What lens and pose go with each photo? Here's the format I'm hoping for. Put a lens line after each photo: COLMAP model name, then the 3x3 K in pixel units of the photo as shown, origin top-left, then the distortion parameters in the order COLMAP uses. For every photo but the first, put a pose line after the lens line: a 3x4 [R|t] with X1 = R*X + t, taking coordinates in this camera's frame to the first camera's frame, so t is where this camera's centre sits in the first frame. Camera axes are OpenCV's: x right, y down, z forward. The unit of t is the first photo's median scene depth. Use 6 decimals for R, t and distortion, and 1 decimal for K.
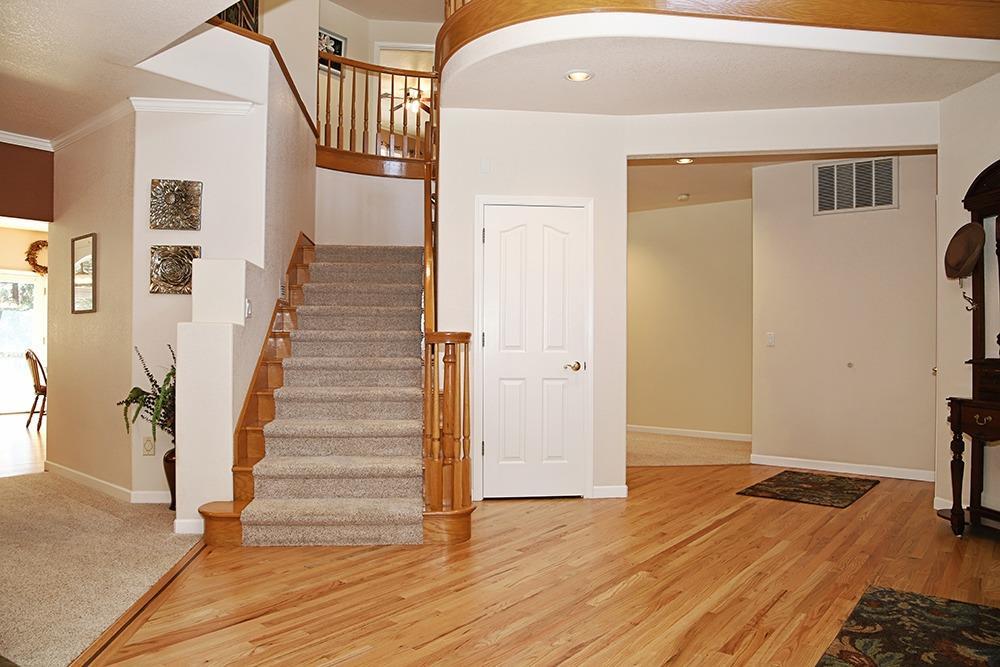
lens RADIAL K [[691.7, 0, 505.7], [0, 691.7, 341.0], [0, 0, 1]] dist [-0.131149, 0.092274]
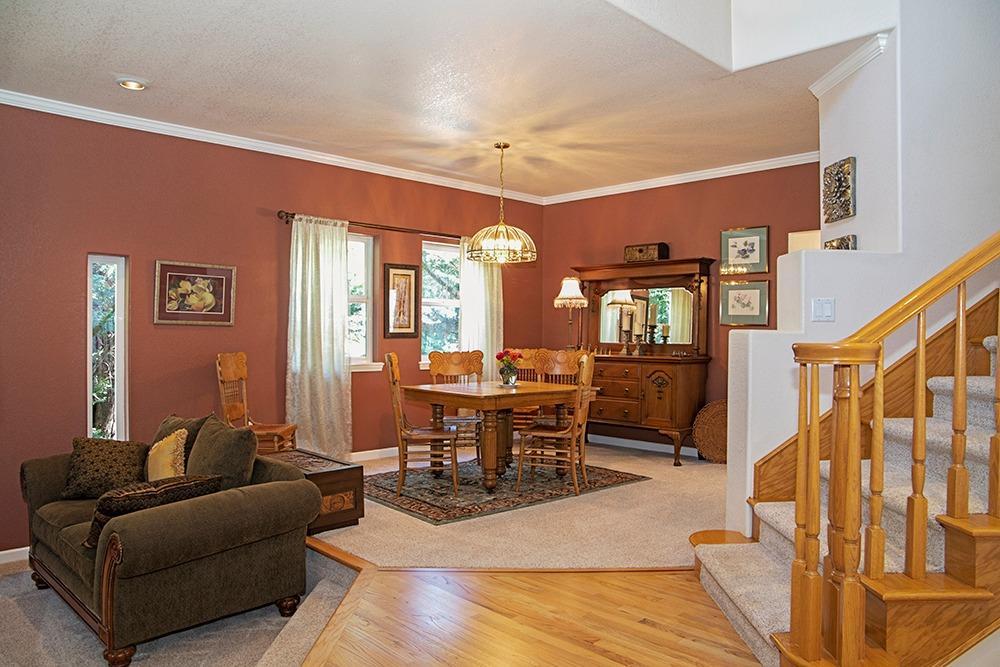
lens RADIAL K [[691.7, 0, 505.7], [0, 691.7, 341.0], [0, 0, 1]] dist [-0.131149, 0.092274]
pose [[-0.119288, 0.003250, -0.992854, 0.559188], [0.001207, 0.999994, 0.003129, -0.017794], [0.992859, -0.000825, -0.119291, 0.916326]]
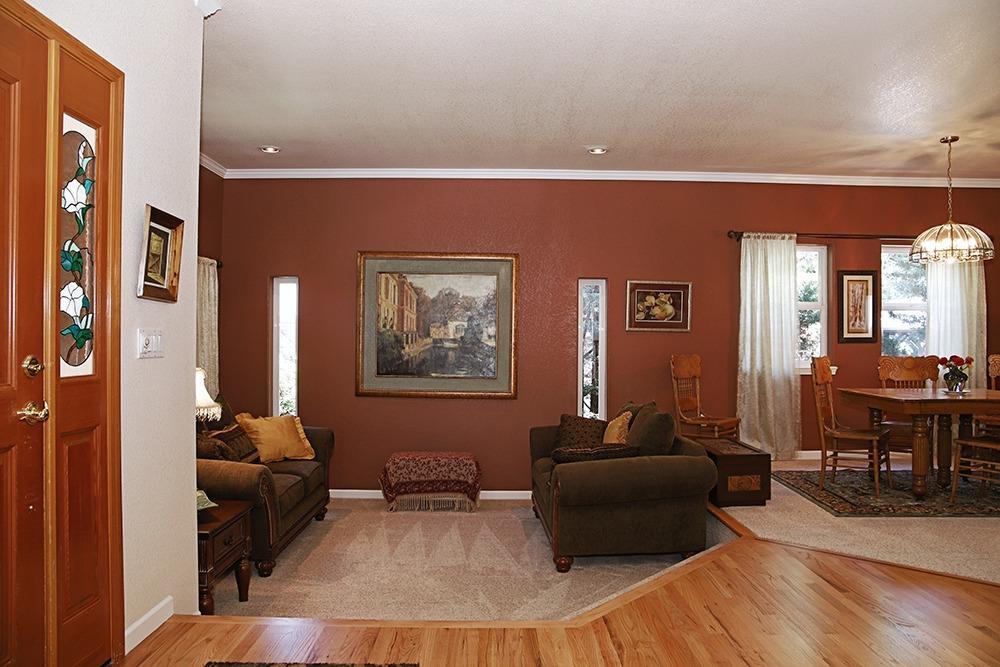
lens RADIAL K [[691.7, 0, 505.7], [0, 691.7, 341.0], [0, 0, 1]] dist [-0.131149, 0.092274]
pose [[-0.769396, -0.007481, -0.638728, 0.665219], [-0.003348, 0.999965, -0.007679, -0.007719], [0.638763, -0.003770, -0.769394, 1.232539]]
